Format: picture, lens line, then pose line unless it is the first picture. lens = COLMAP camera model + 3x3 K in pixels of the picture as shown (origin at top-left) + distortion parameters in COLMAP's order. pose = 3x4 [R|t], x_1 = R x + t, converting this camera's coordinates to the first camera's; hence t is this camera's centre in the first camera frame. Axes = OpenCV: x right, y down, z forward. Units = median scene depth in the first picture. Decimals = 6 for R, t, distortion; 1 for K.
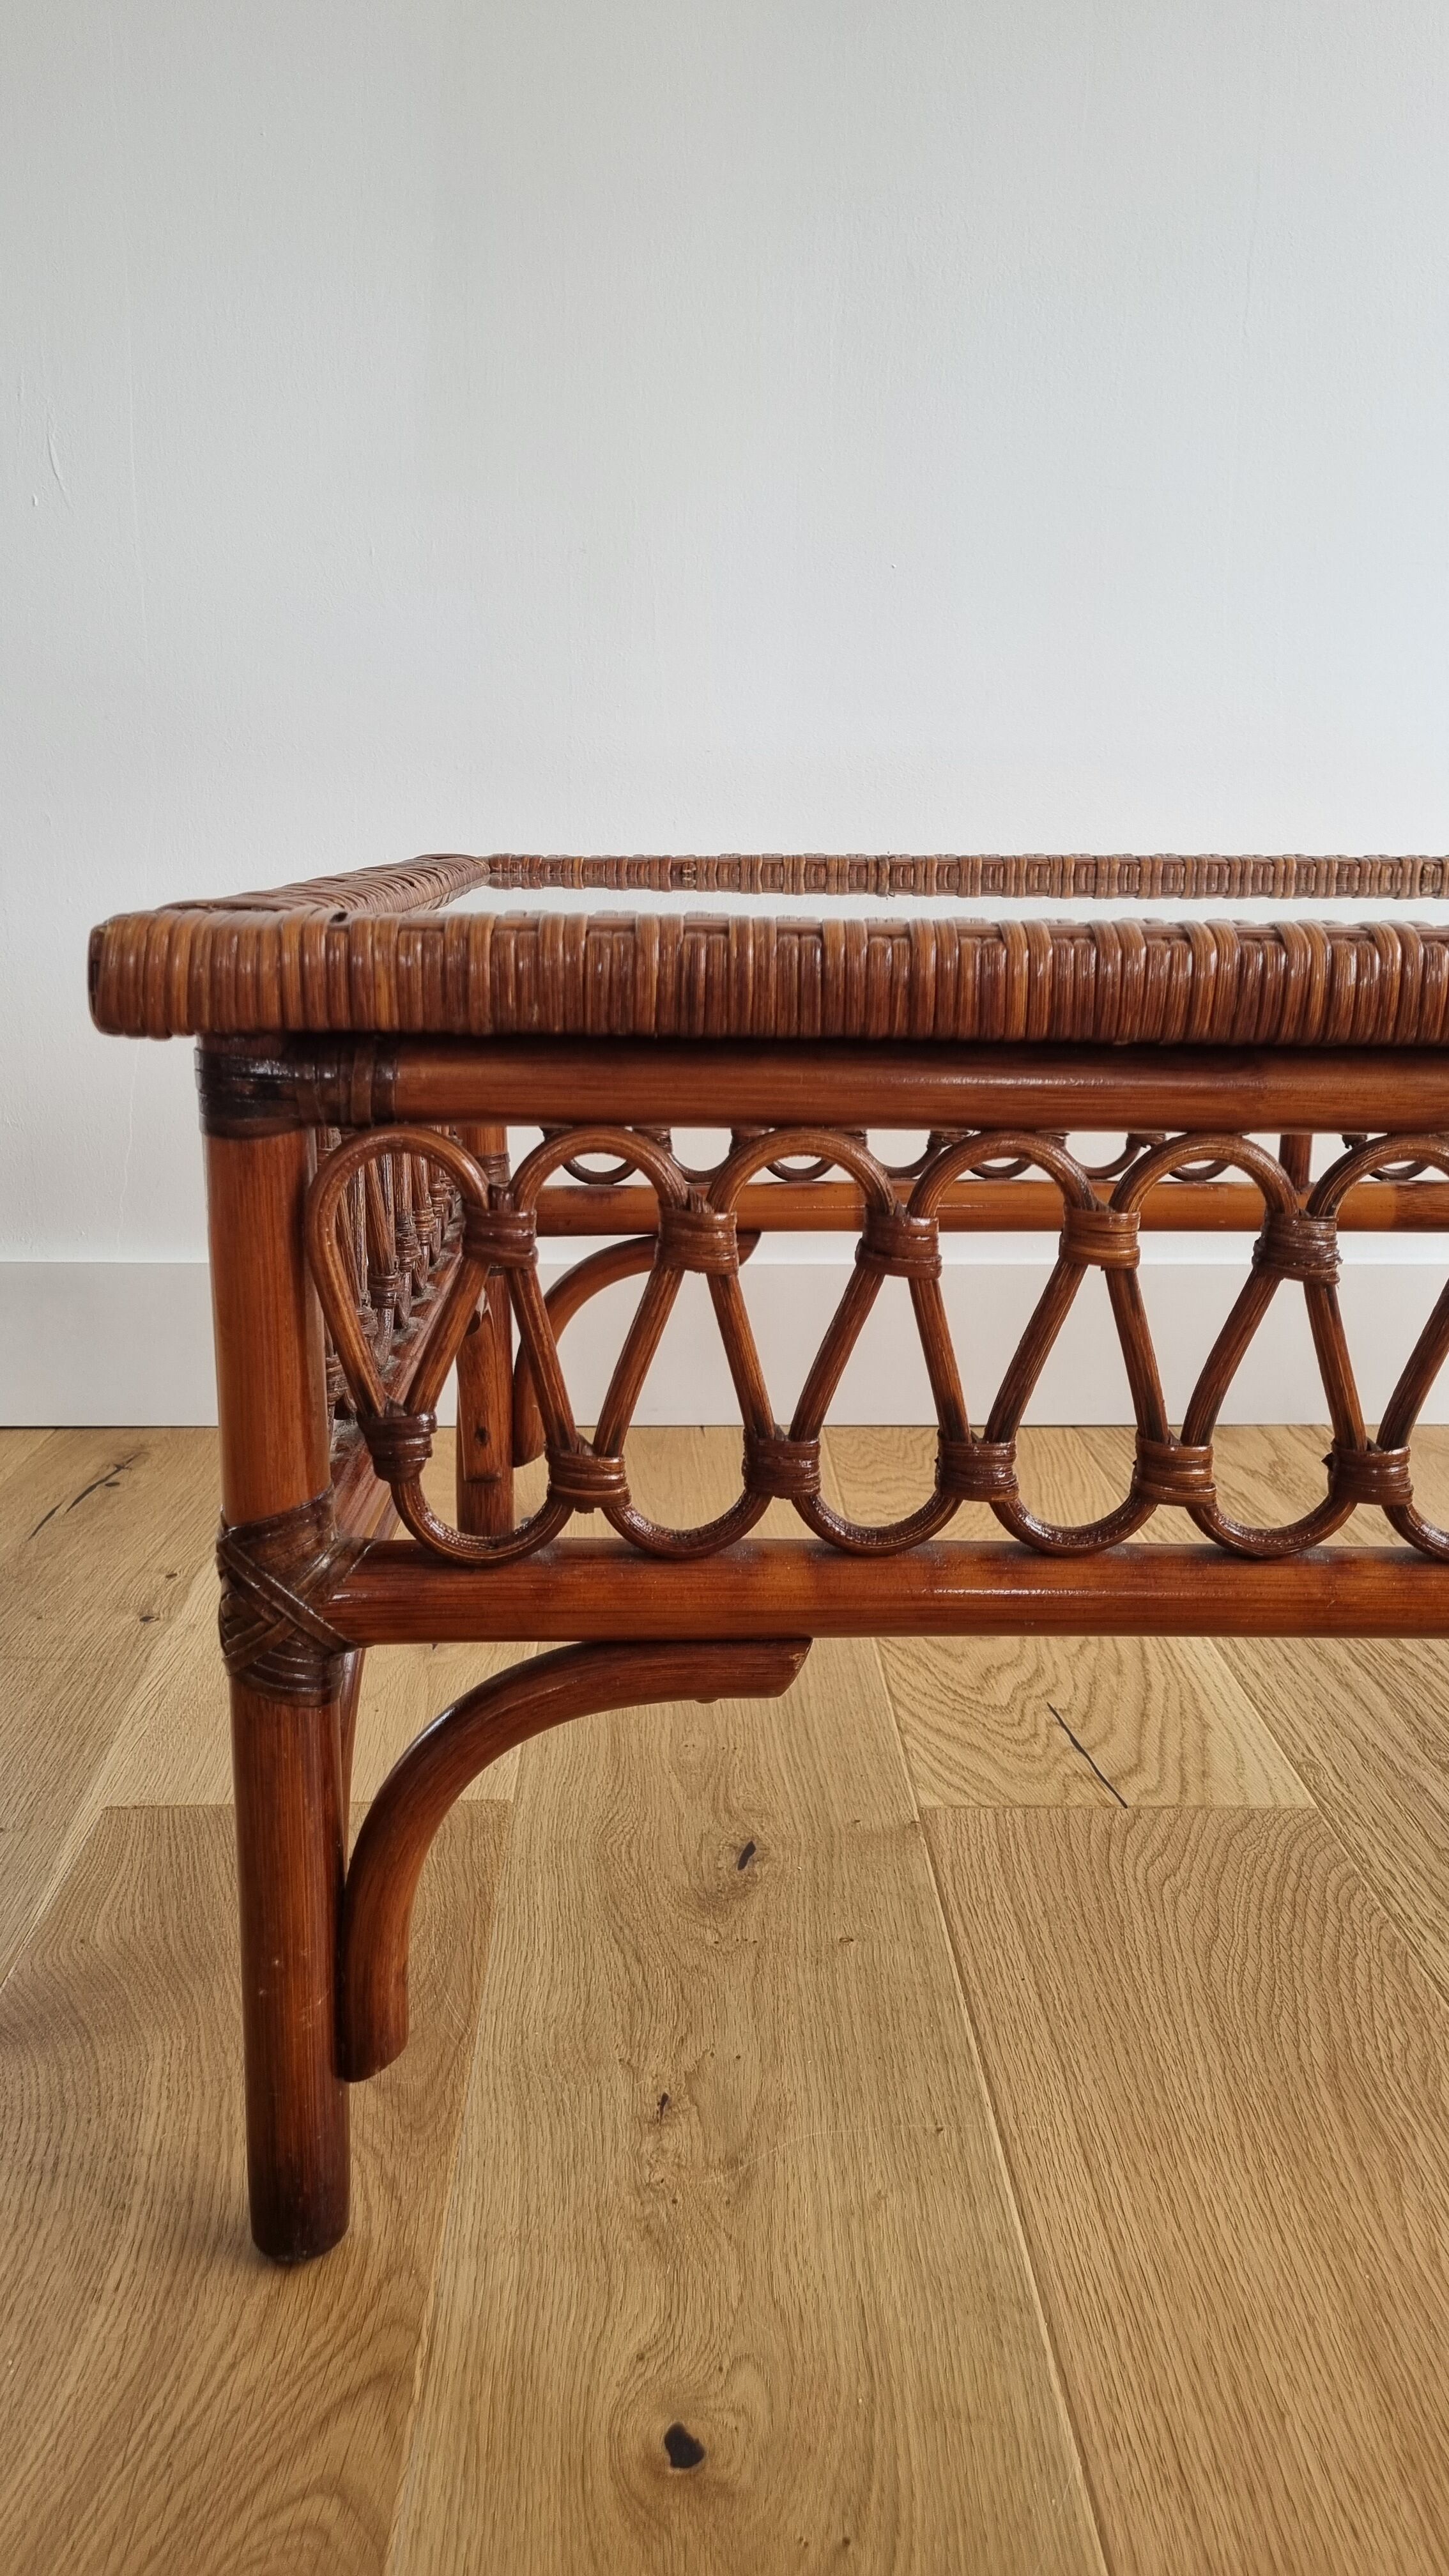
lens RADIAL K [[1948.7, 0, 724.5], [0, 1948.7, 1288.0], [0, 0, 1]] dist [0.044313, -0.001065]
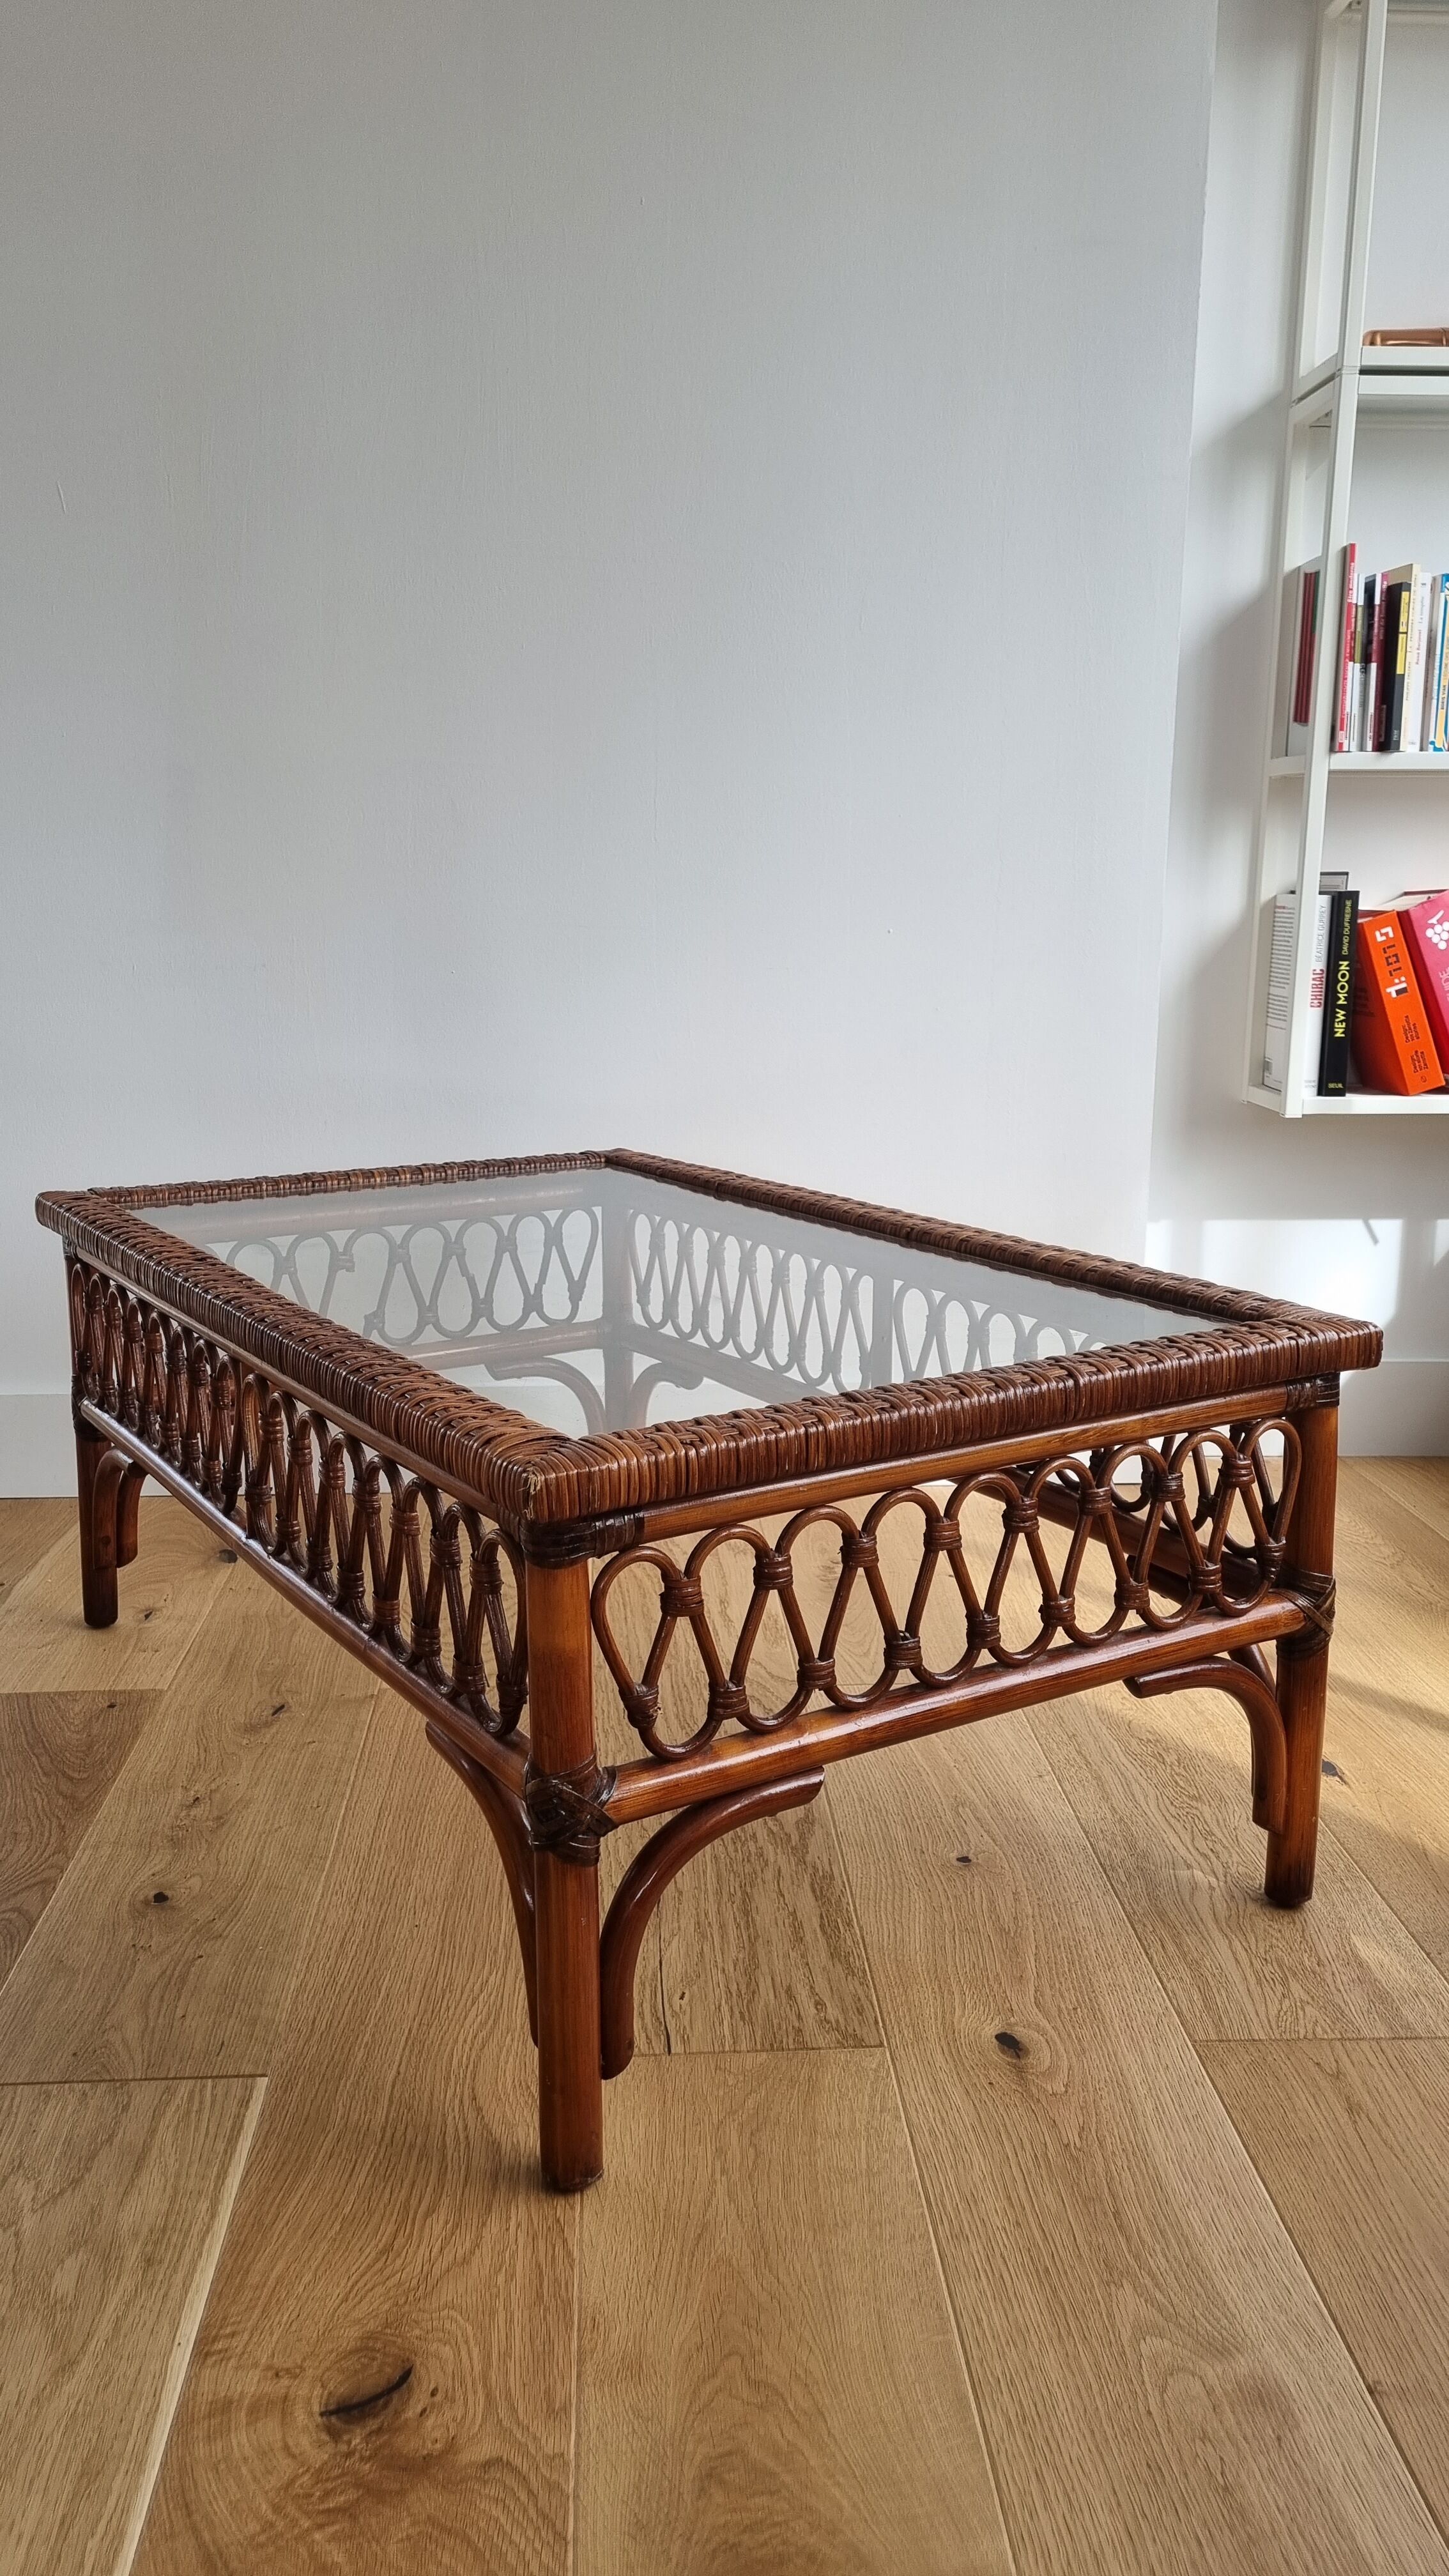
lens RADIAL K [[1948.7, 0, 724.5], [0, 1948.7, 1288.0], [0, 0, 1]] dist [0.044313, -0.001065]
pose [[0.999607, -0.005434, 0.027497, 0.504861], [0.006418, 0.999338, -0.035810, -0.076090], [-0.027285, 0.035972, 0.998980, -1.234549]]
